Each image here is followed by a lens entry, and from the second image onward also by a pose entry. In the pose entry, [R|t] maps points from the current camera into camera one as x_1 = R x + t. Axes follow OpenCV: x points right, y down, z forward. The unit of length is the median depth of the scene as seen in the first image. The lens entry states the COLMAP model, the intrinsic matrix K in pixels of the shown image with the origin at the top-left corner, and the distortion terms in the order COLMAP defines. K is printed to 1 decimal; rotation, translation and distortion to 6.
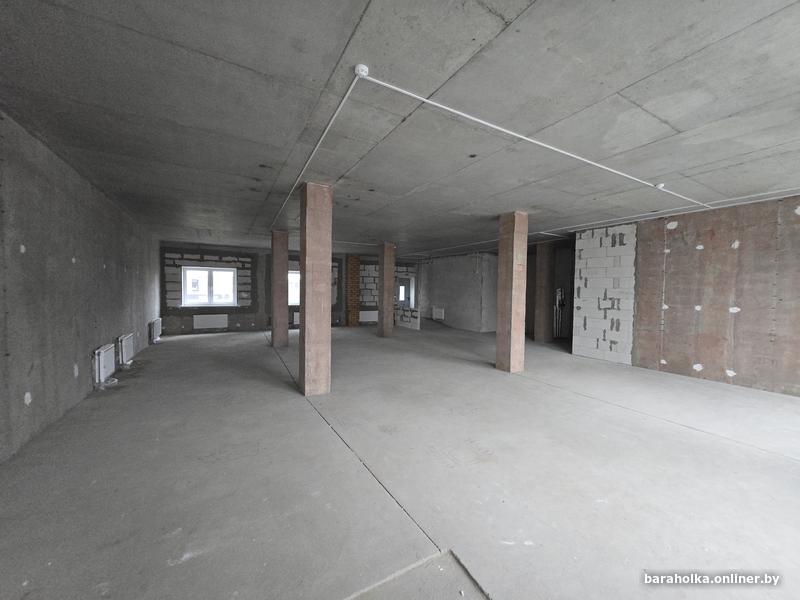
lens RADIAL K [[316.2, 0, 400.0], [0, 316.2, 300.0], [0, 0, 1]] dist [0.000896, 0.000065]
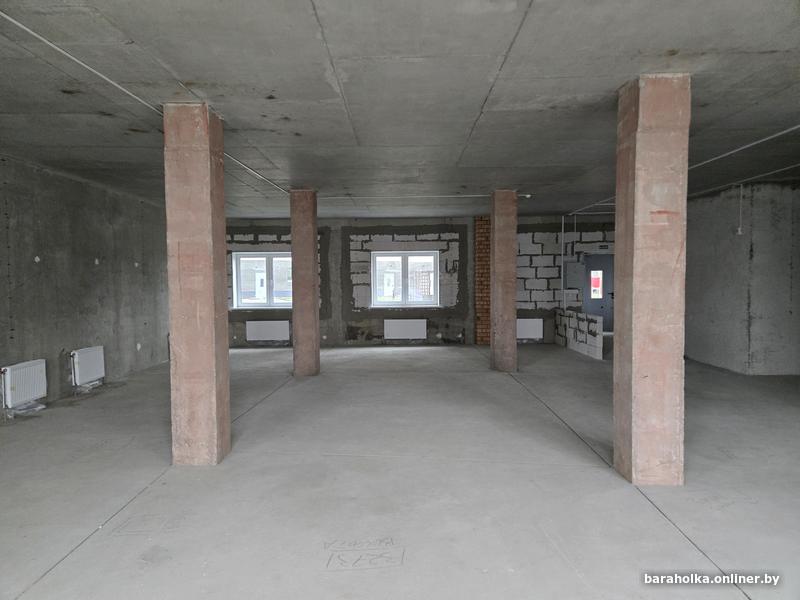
lens RADIAL K [[537.8, 0, 400.0], [0, 537.8, 300.0], [0, 0, 1]] dist [0.047377, -0.002377]
pose [[0.858226, -0.001269, -0.513271, 0.256477], [0.005308, 0.999965, 0.006404, -0.005040], [0.513245, -0.008220, 0.858203, 0.148066]]
